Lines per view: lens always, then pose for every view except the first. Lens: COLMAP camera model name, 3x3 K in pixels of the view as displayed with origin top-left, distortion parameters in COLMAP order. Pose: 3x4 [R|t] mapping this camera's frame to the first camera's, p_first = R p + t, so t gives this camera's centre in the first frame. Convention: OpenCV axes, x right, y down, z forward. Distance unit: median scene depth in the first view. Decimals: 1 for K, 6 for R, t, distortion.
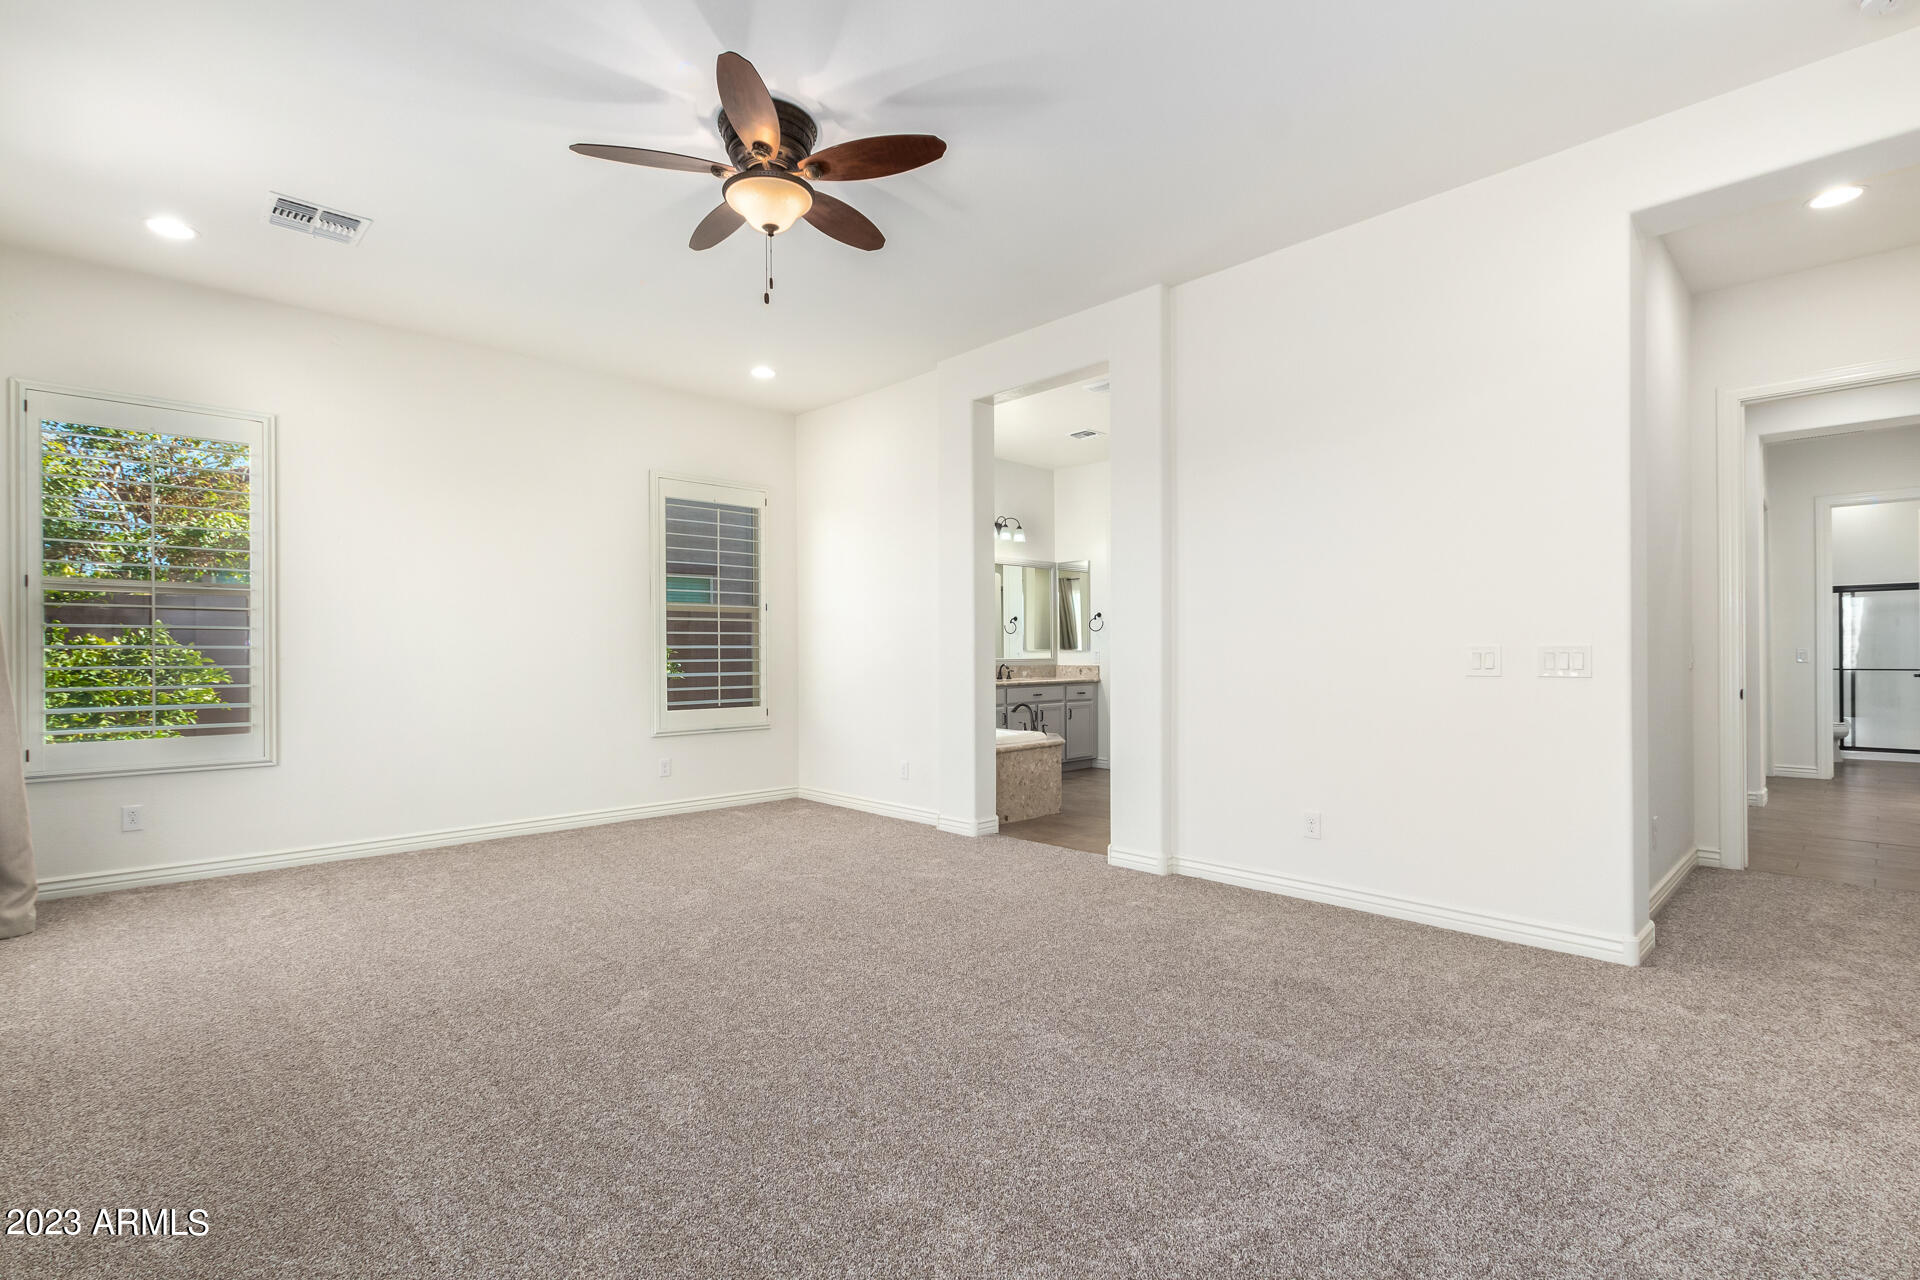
lens RADIAL K [[894.3, 0, 950.1], [0, 894.3, 632.6], [0, 0, 1]] dist [0.004096, 0.000240]
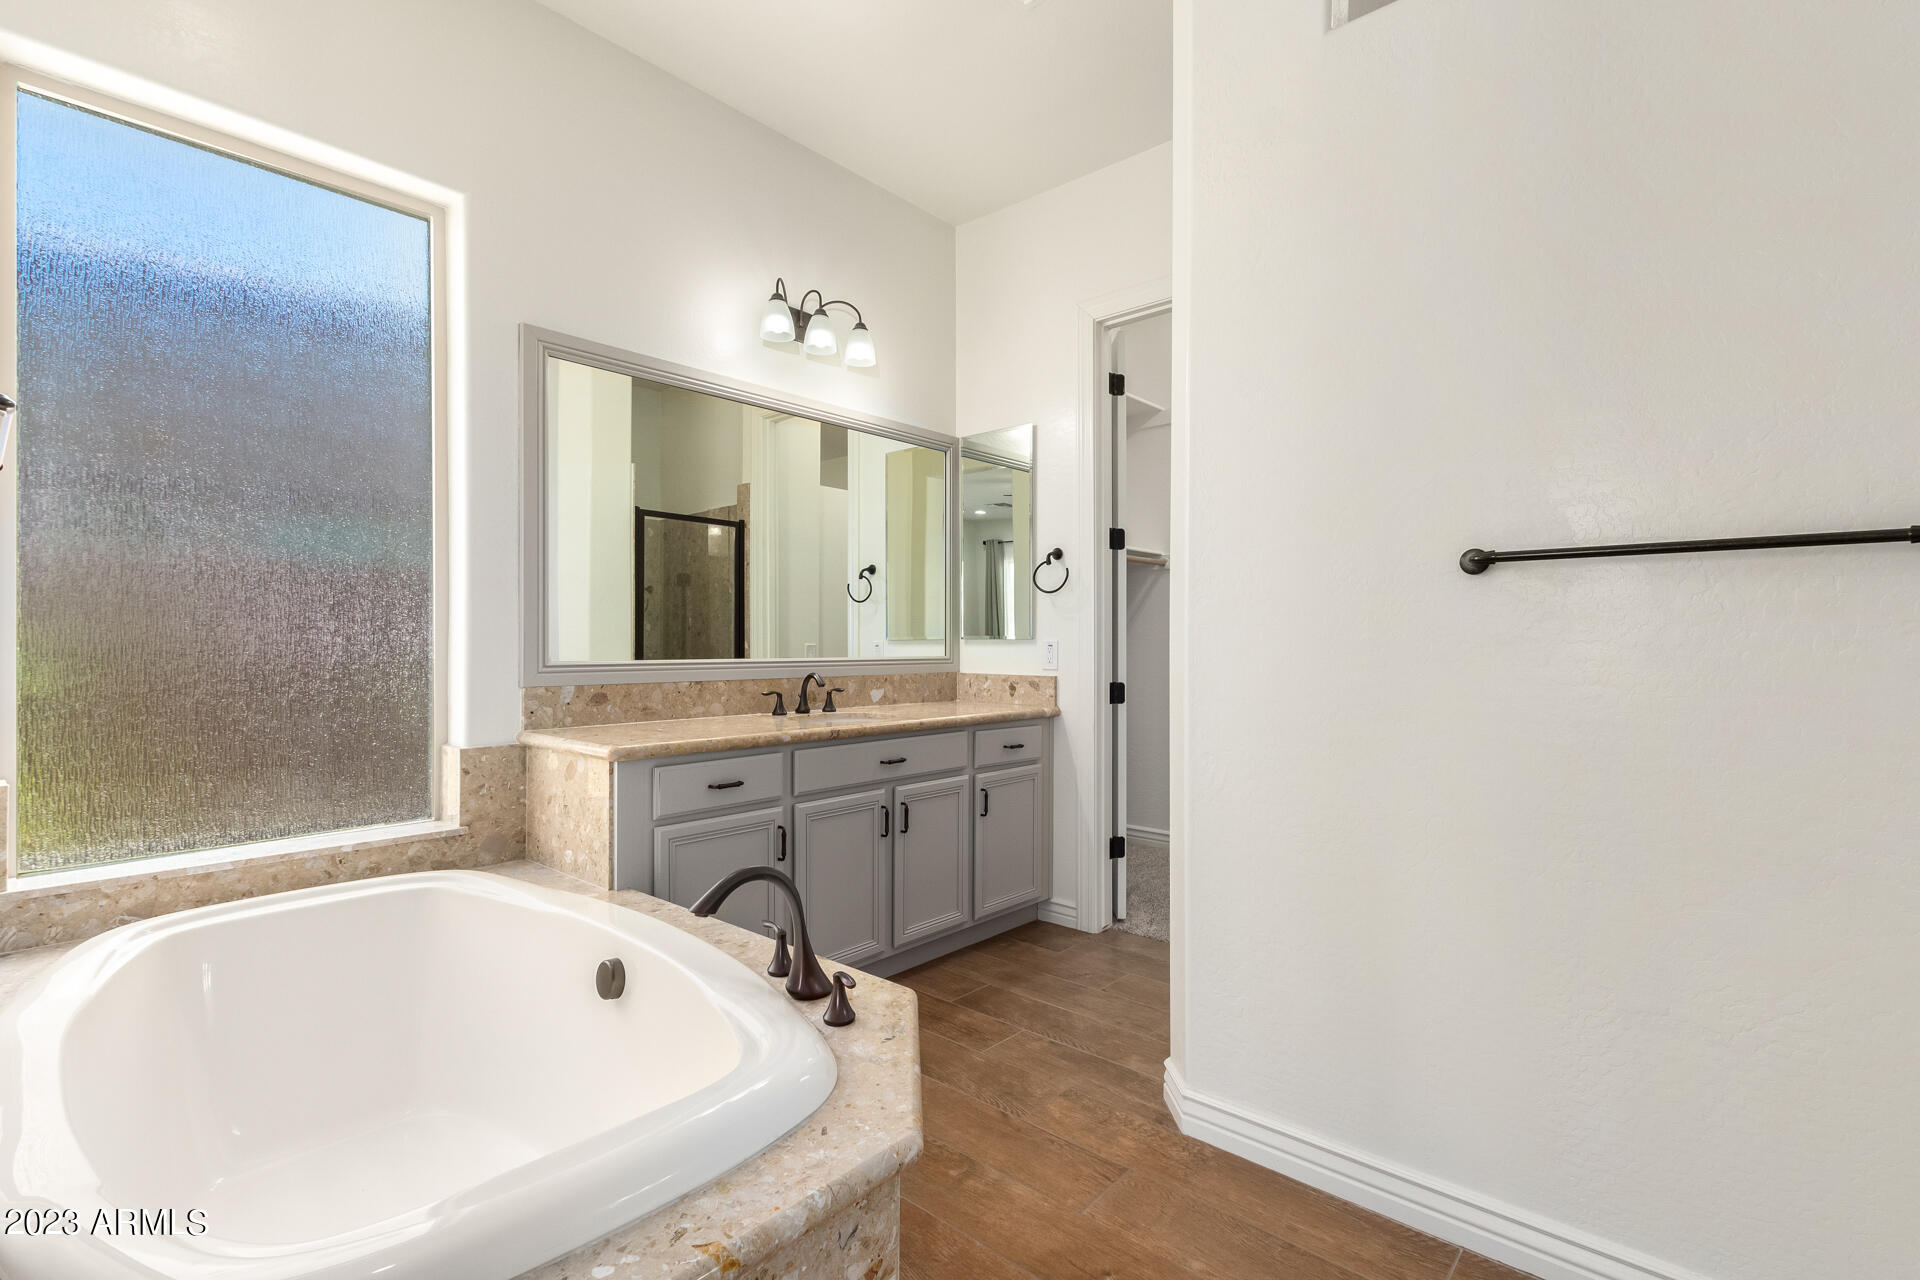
lens RADIAL K [[877.4, 0, 952.8], [0, 877.4, 645.0], [0, 0, 1]] dist [0.001115, -0.000591]
pose [[0.997357, 0.005324, 0.072465, 0.088882], [-0.006797, 0.999775, 0.020092, 0.014515], [-0.072342, -0.020532, 0.997169, 0.597921]]
